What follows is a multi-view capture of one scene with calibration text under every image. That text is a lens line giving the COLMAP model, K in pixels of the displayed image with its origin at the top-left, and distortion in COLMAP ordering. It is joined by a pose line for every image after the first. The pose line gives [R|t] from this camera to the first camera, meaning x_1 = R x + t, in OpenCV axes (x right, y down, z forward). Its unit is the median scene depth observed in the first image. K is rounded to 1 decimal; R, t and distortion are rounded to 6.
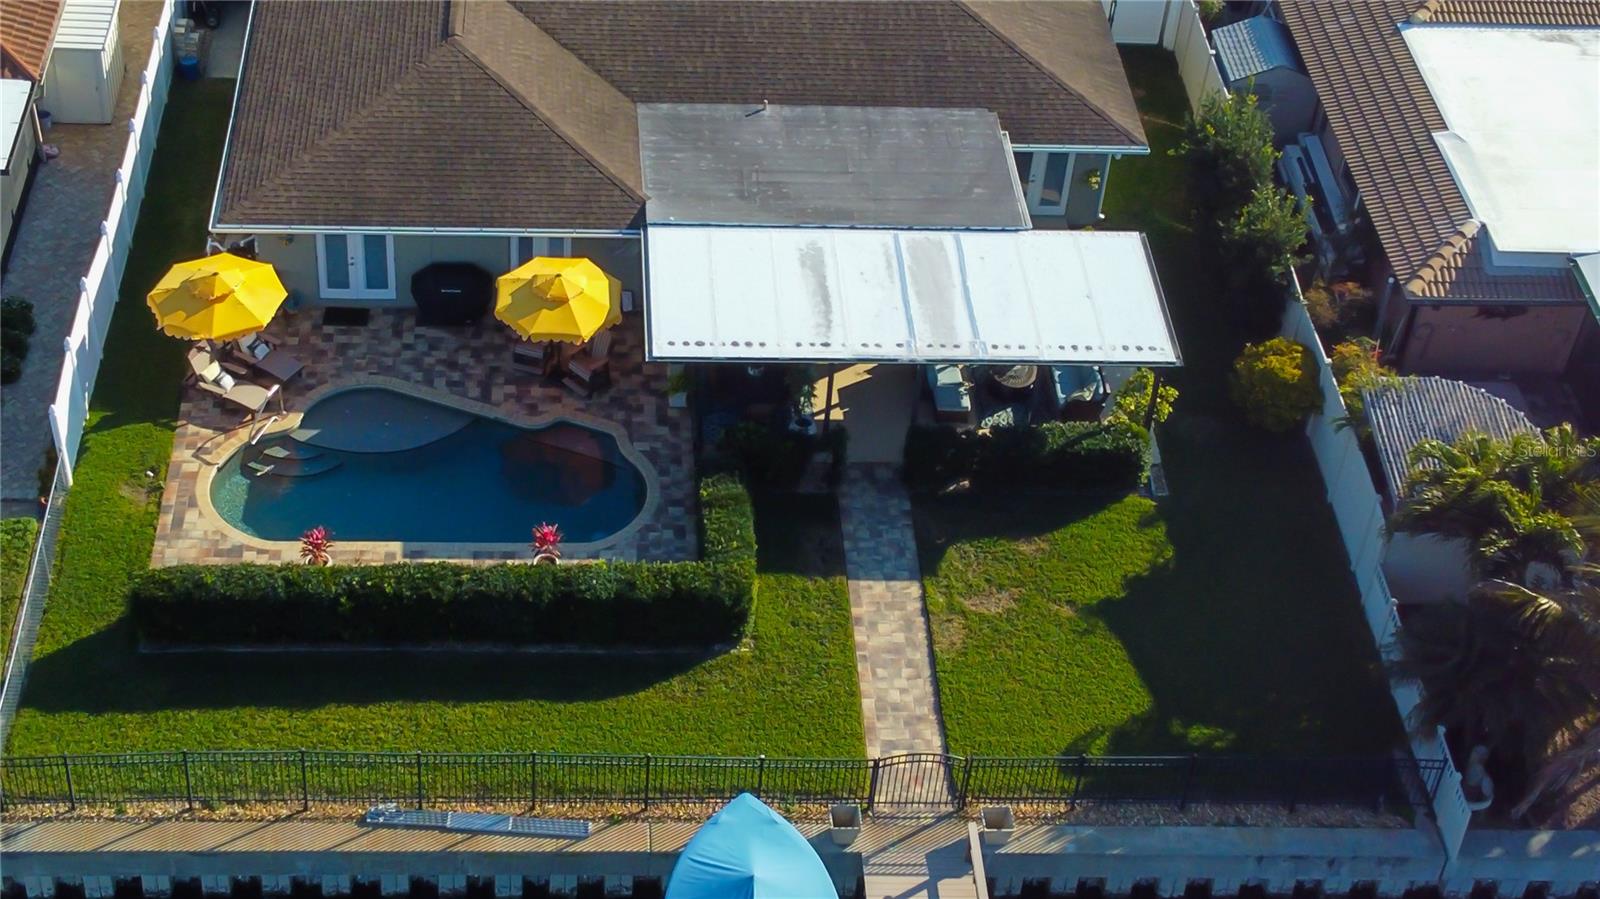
lens RADIAL K [[2372.6, 0, 716.8], [0, 2372.6, 417.0], [0, 0, 1]] dist [0.054972, 0.188359]
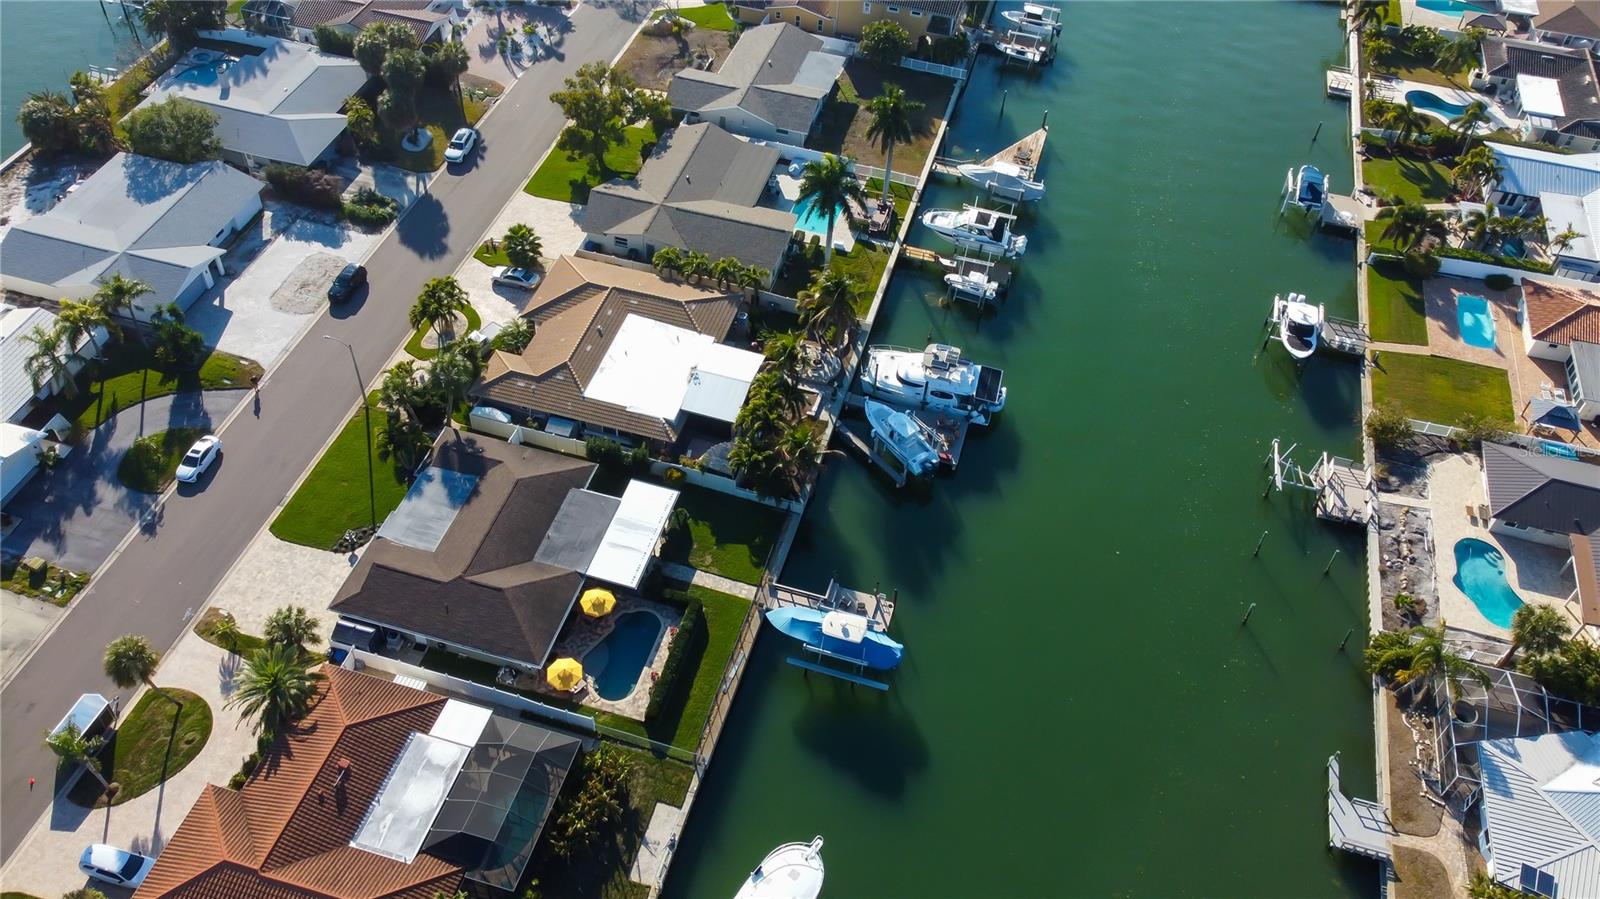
lens RADIAL K [[1288.9, 0, 792.0], [0, 1288.9, 421.6], [0, 0, 1]] dist [0.007222, 0.013119]
pose [[0.320367, -0.708876, 0.628378, -1.082203], [0.596161, 0.666380, 0.447804, -1.002352], [-0.736177, 0.231153, 0.636091, -0.627450]]
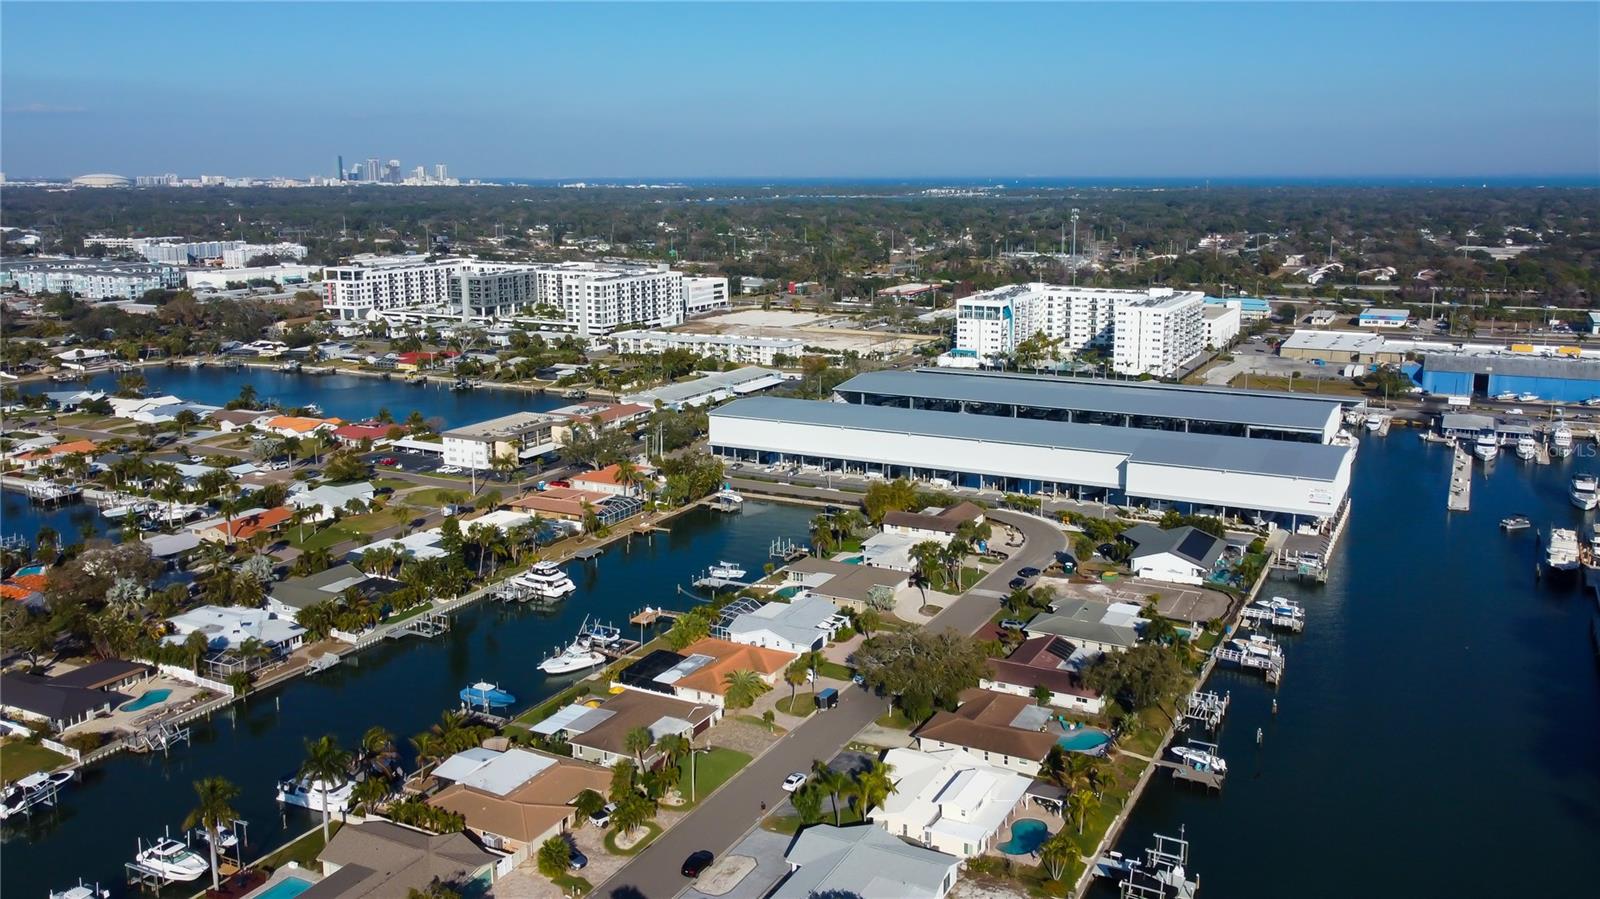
lens RADIAL K [[1251.0, 0, 789.1], [0, 1251.0, 533.0], [0, 0, 1]] dist [0.005846, 0.014274]
pose [[-0.521096, 0.188482, -0.832426, 2.940055], [-0.566844, 0.652722, 0.502635, -2.878282], [0.638080, 0.733777, -0.233290, 1.984698]]
